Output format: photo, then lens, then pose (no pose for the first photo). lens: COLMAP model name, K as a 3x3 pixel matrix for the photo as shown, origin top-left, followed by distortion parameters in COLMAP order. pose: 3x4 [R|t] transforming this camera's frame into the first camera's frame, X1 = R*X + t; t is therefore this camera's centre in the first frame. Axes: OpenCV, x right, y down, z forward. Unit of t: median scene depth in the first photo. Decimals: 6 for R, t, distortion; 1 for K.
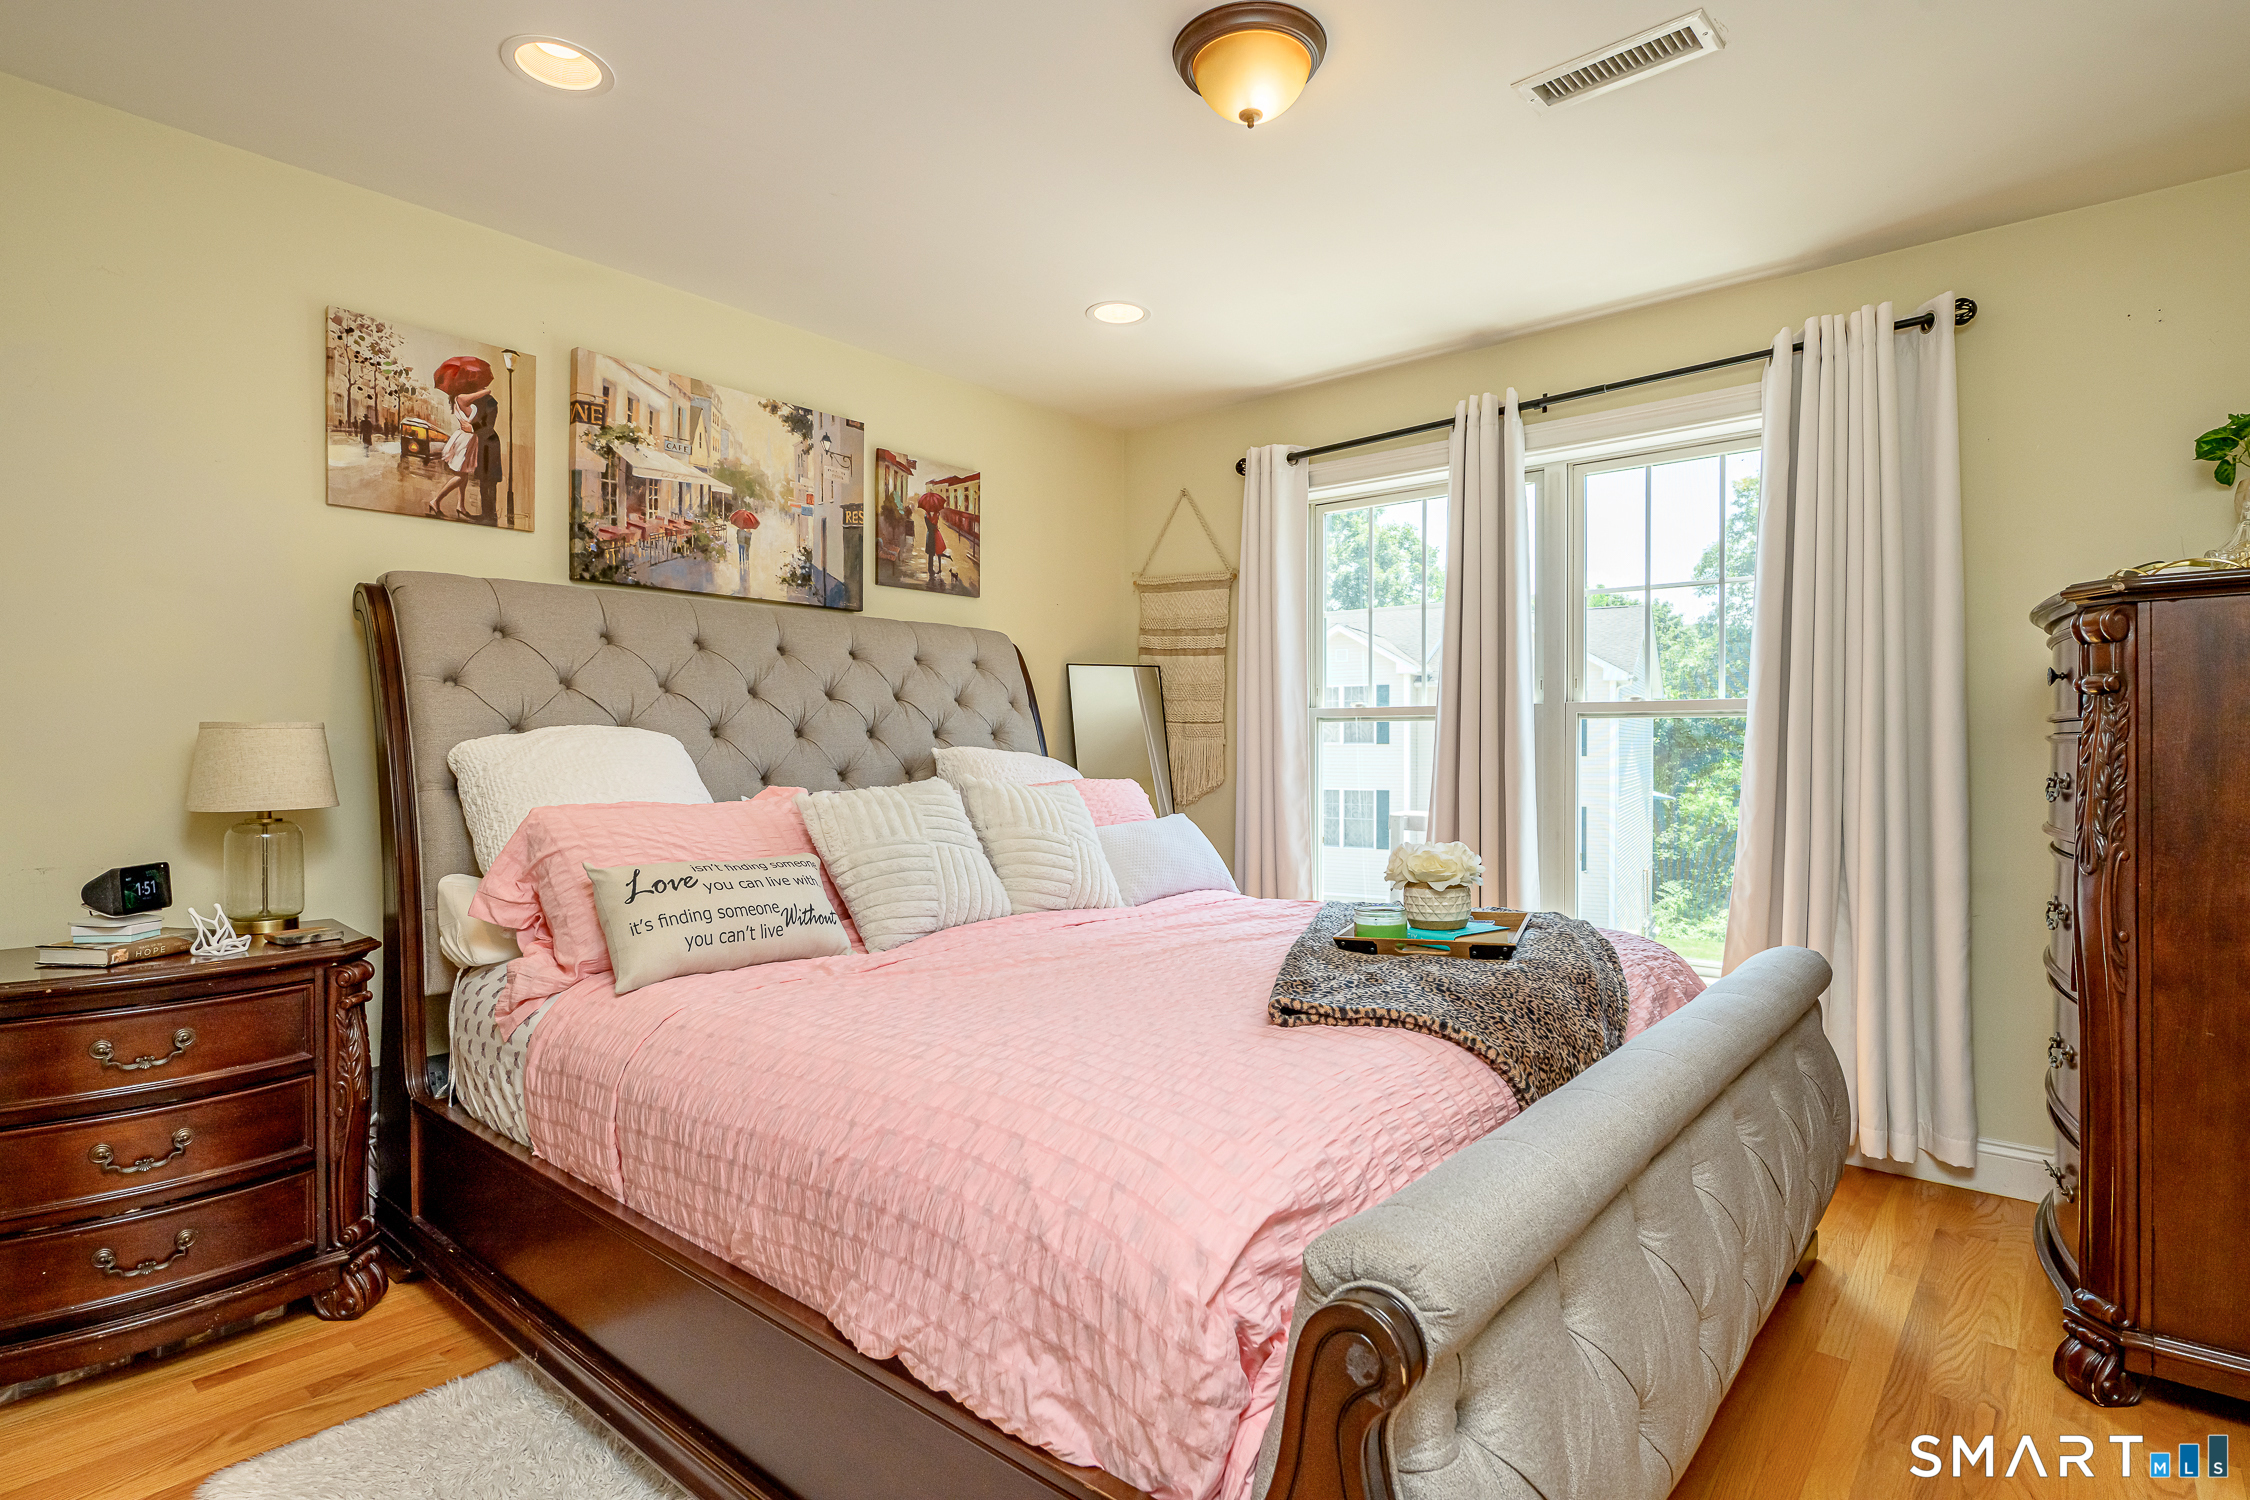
lens RADIAL K [[1142.3, 0, 1114.9], [0, 1142.3, 753.4], [0, 0, 1]] dist [-0.002633, -0.000771]
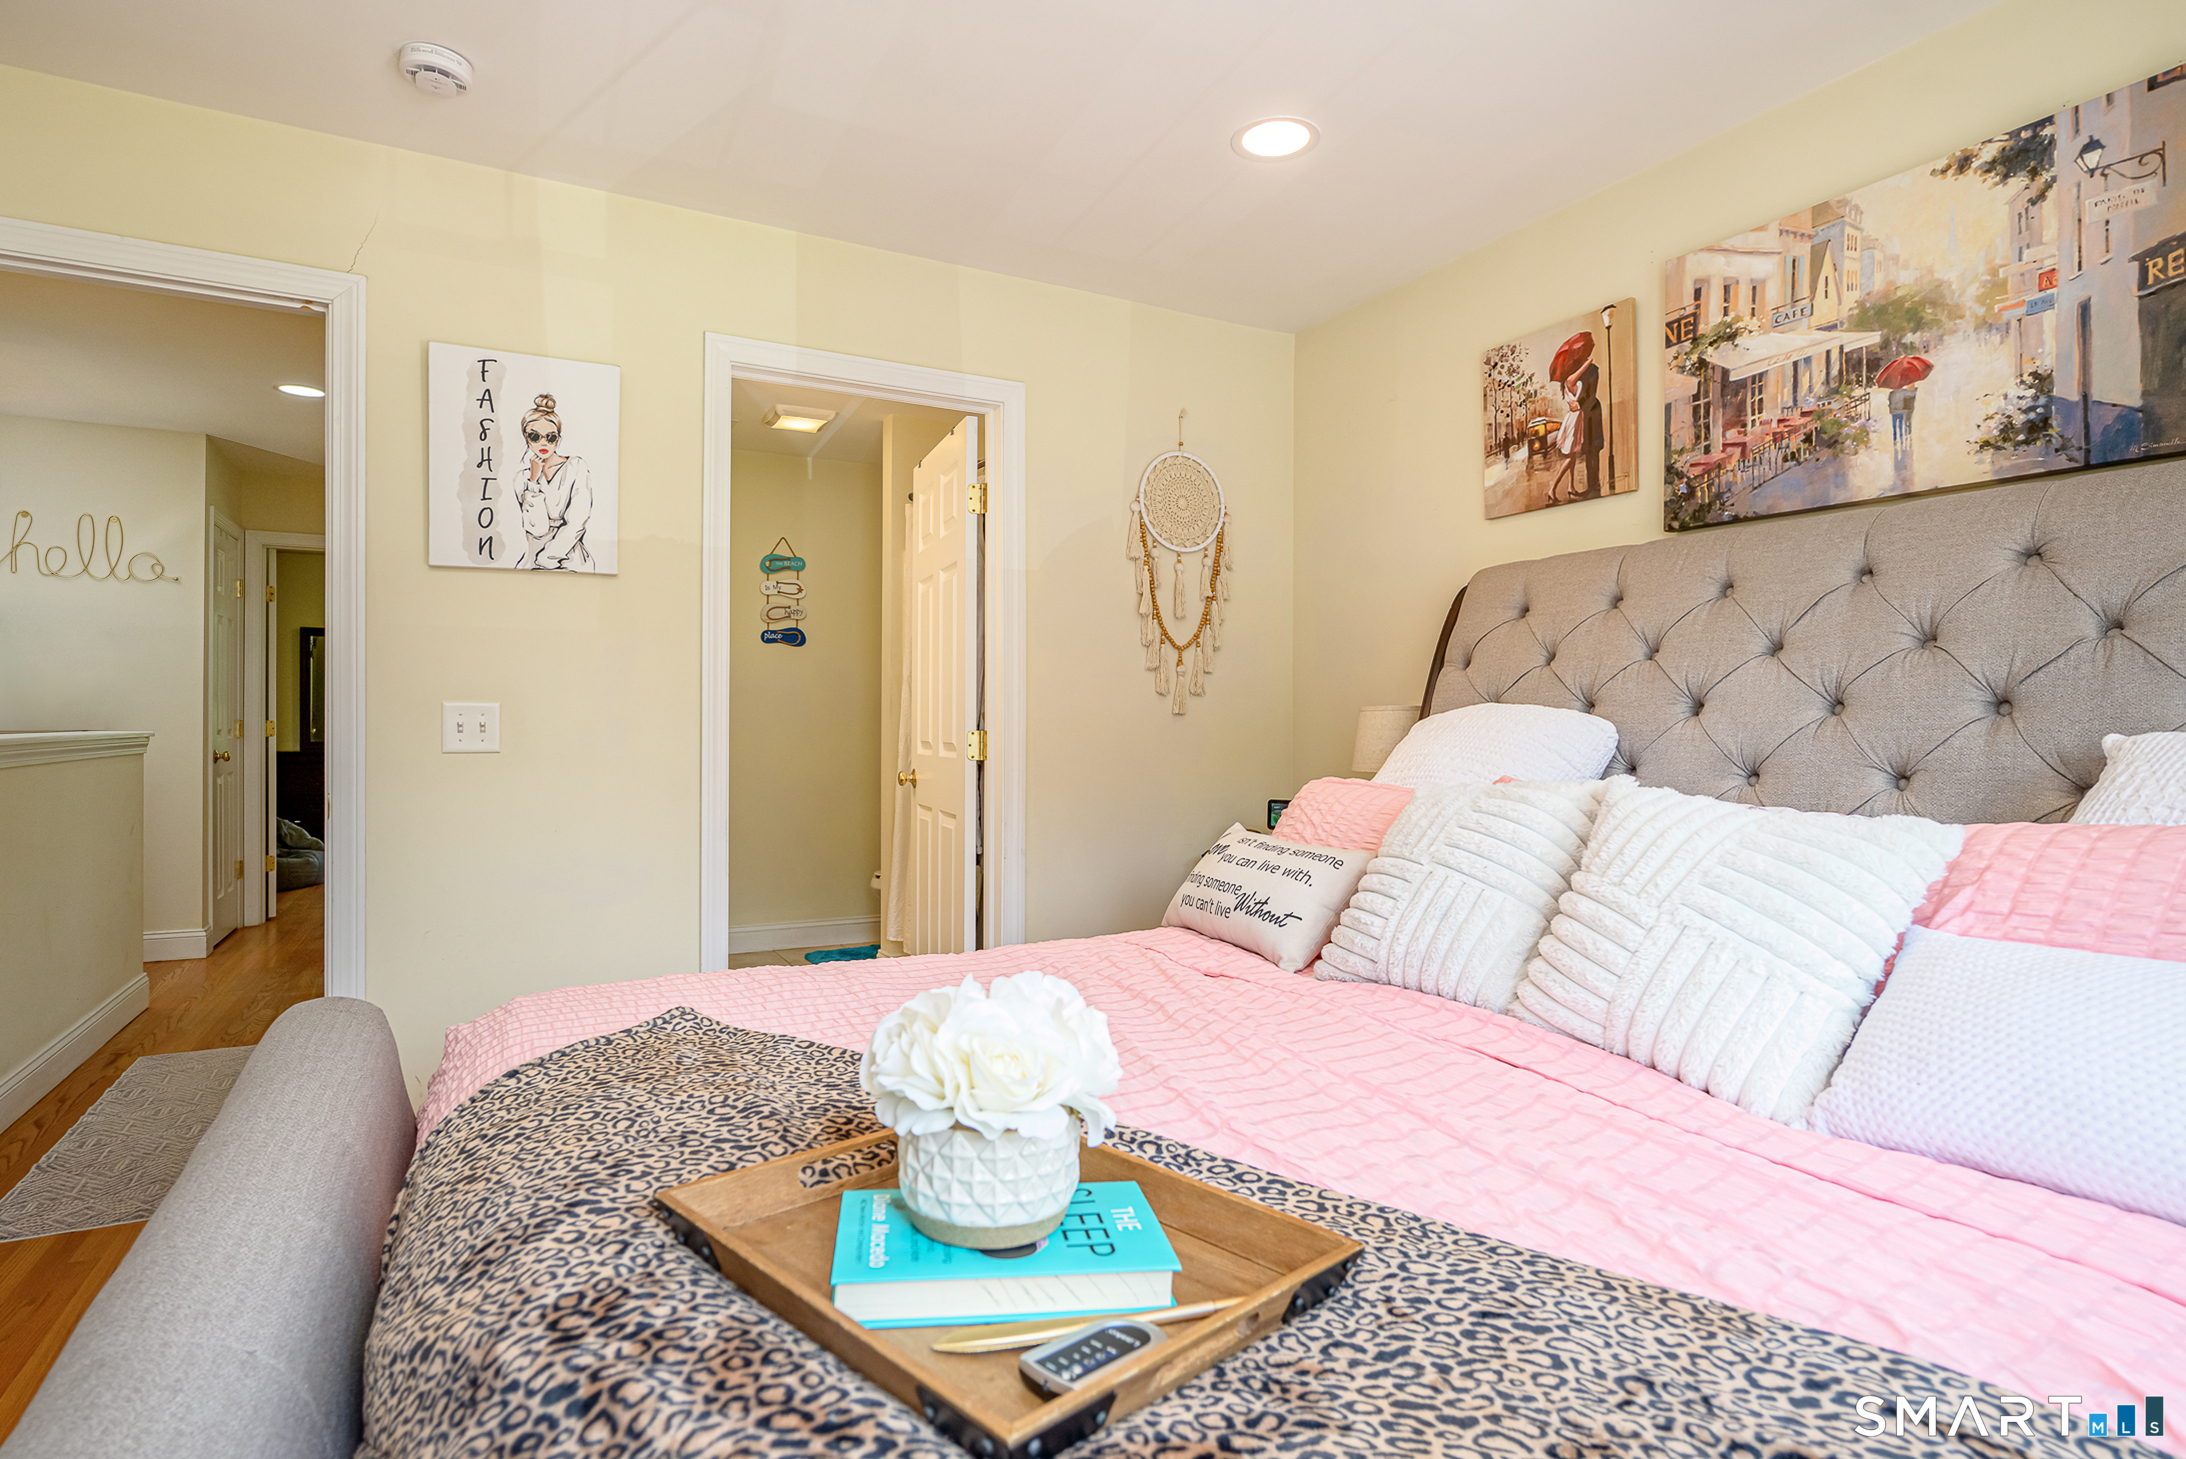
lens RADIAL K [[1109.8, 0, 1083.1], [0, 1109.8, 732.8], [0, 0, 1]] dist [-0.002633, -0.000771]
pose [[-0.354191, 0.008312, -0.935136, 0.454171], [-0.011262, 0.999850, 0.013153, -0.007140], [0.935105, 0.015190, -0.354044, 0.864925]]
